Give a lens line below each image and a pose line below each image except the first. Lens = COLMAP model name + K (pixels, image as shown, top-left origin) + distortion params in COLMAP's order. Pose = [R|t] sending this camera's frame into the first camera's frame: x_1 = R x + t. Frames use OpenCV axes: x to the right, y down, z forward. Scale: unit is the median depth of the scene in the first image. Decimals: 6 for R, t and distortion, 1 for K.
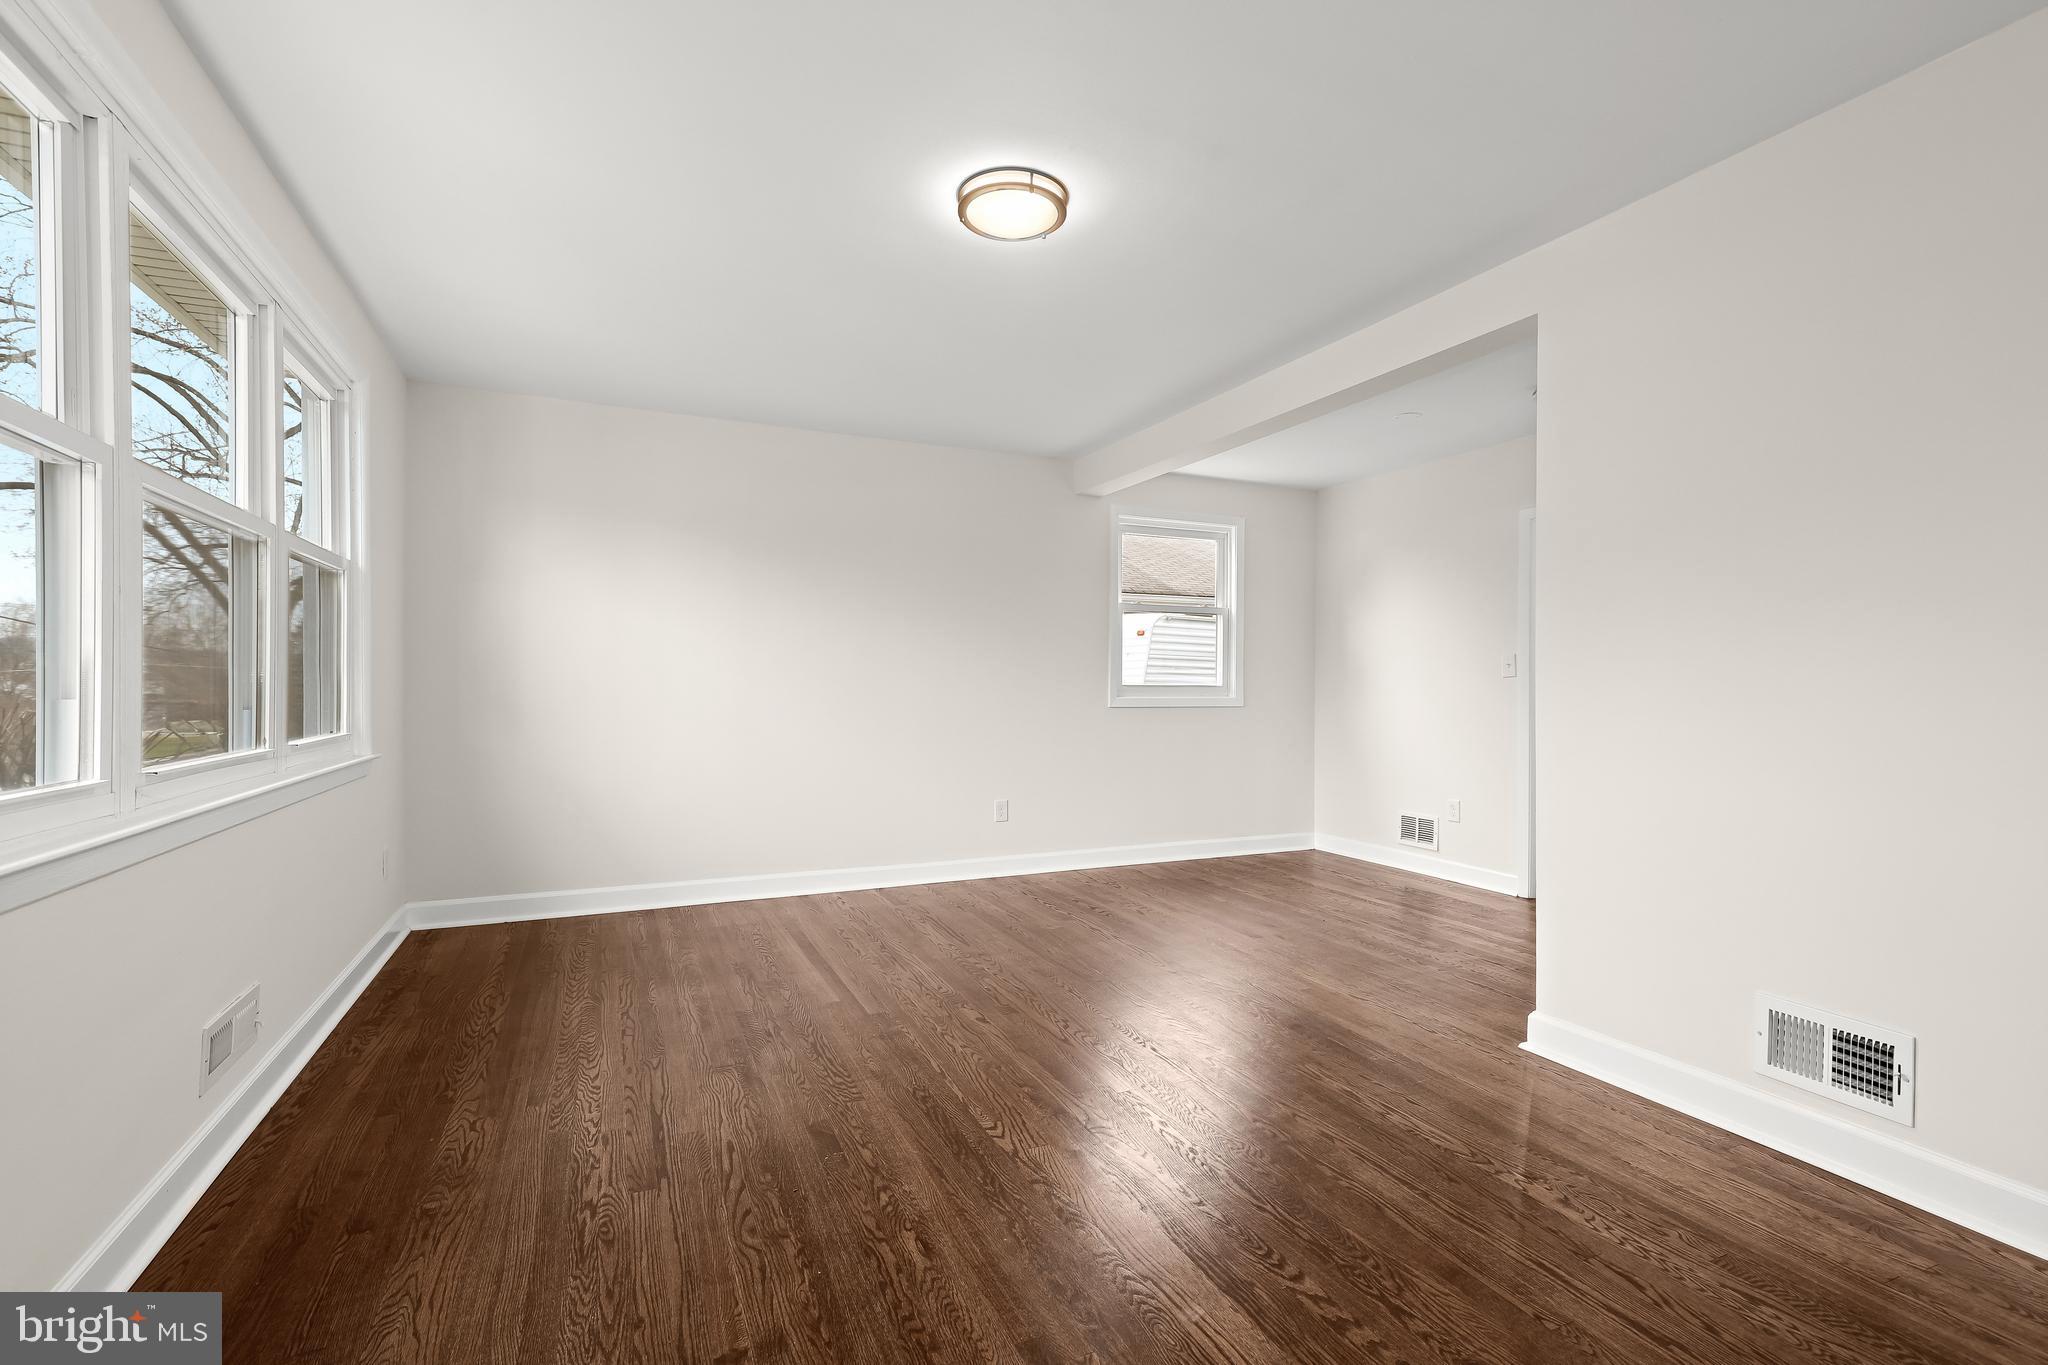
lens RADIAL K [[919.5, 0, 1029.9], [0, 919.5, 686.0], [0, 0, 1]] dist [0.015086, 0.000016]
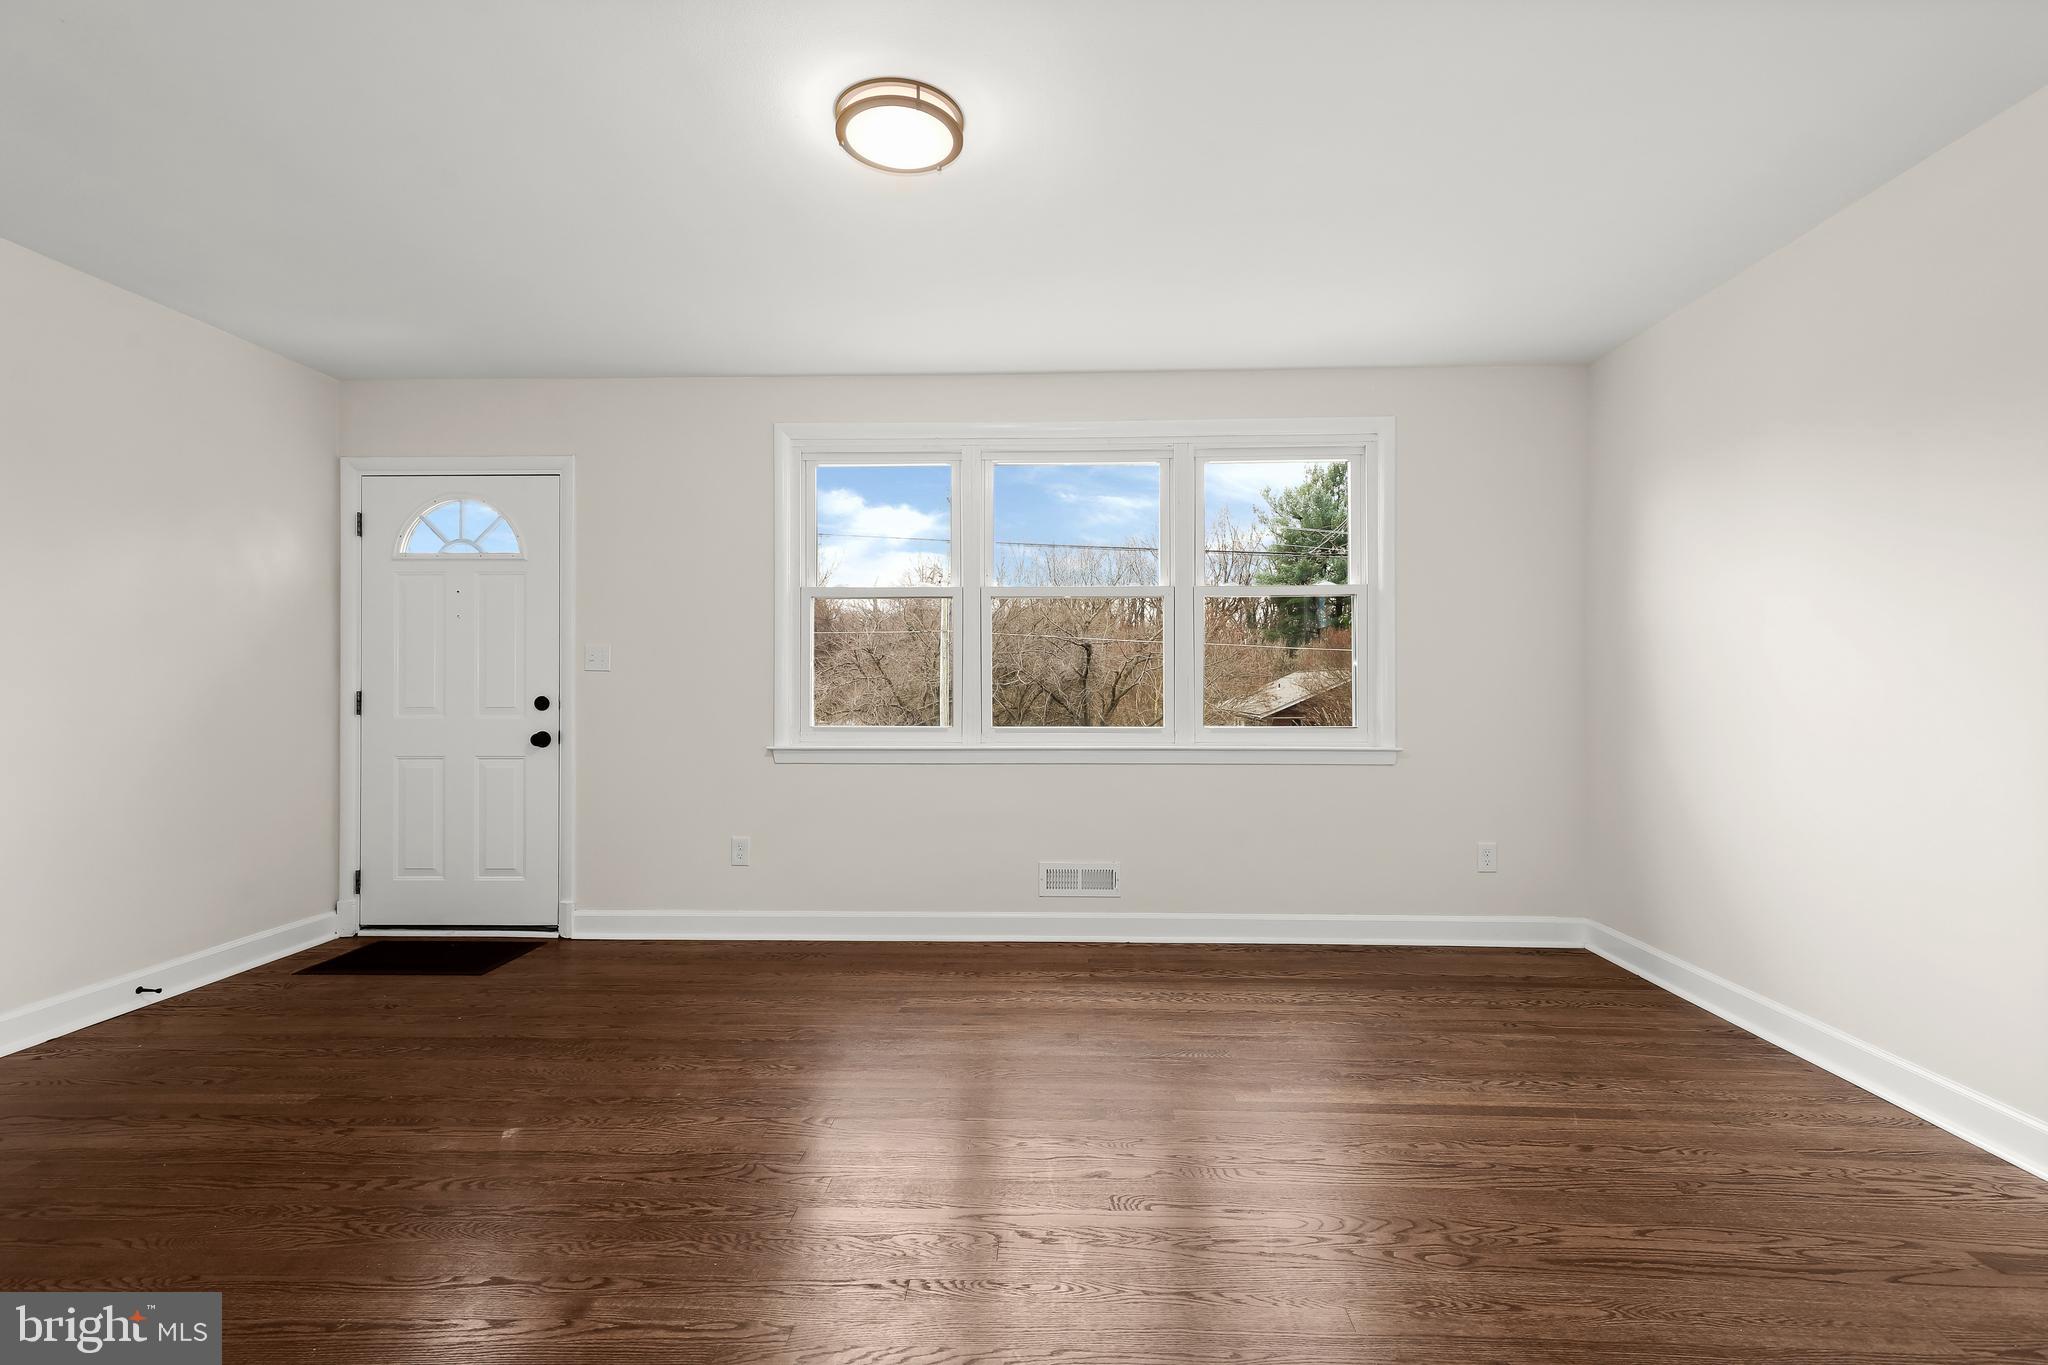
lens RADIAL K [[919.5, 0, 1026.1], [0, 919.5, 683.1], [0, 0, 1]] dist [0.015086, 0.000016]
pose [[-0.447949, -0.008149, -0.894022, 0.448906], [-0.001511, 0.999964, -0.008357, 0.004530], [0.894058, -0.002393, -0.447945, 0.965316]]
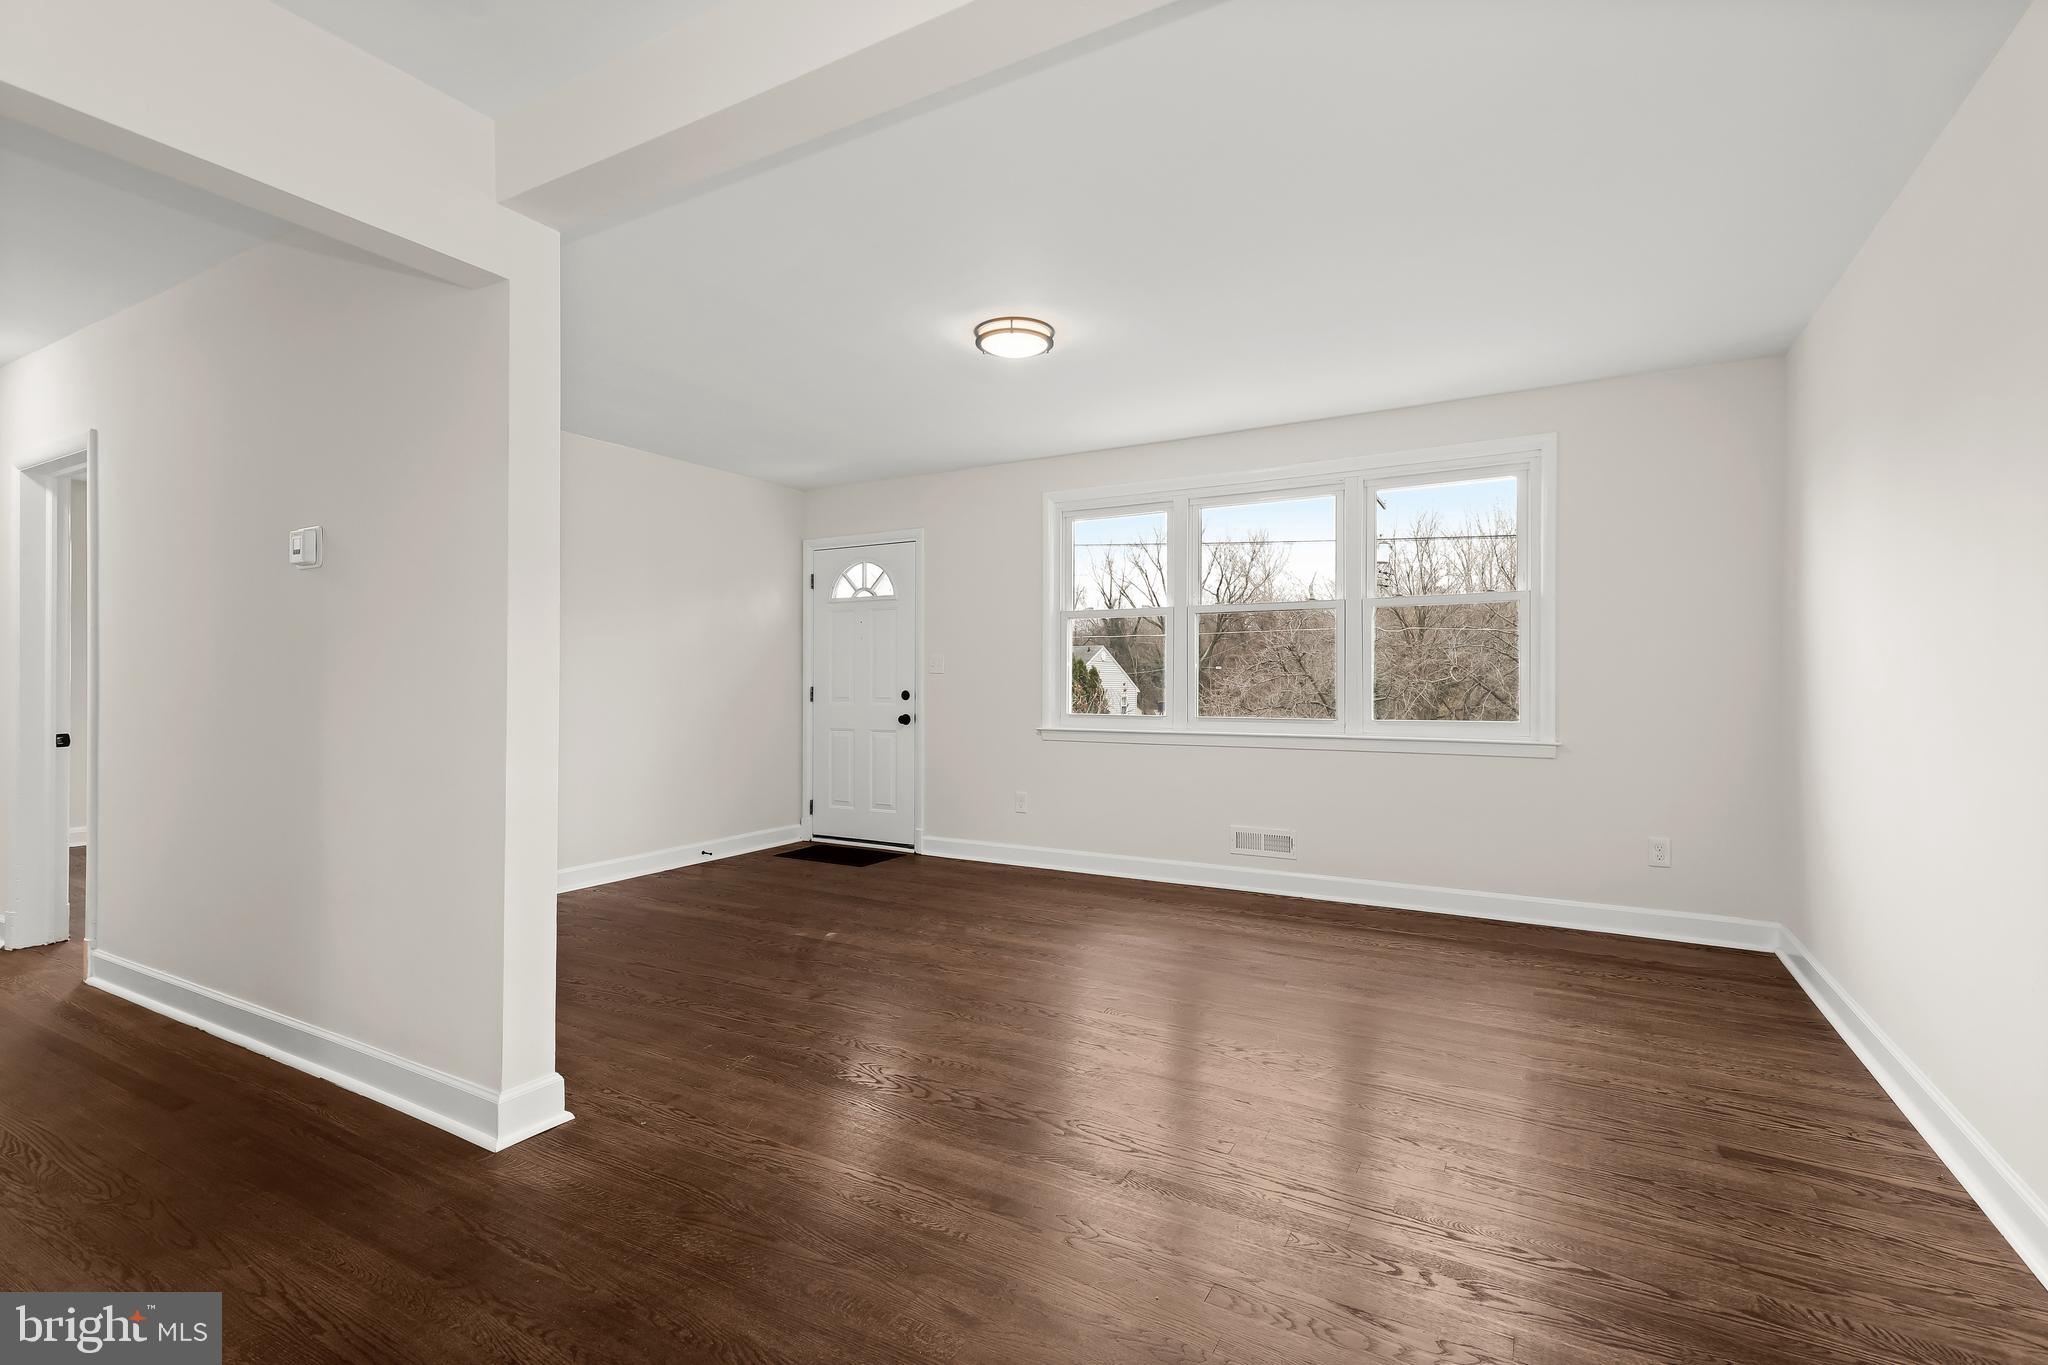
lens RADIAL K [[919.5, 0, 1031.0], [0, 919.5, 682.3], [0, 0, 1]] dist [0.015086, 0.000016]
pose [[-0.811516, -0.006437, -0.584295, 0.495148], [-0.004467, 0.999978, -0.004814, 0.003865], [0.584314, -0.001296, -0.811527, 1.386979]]
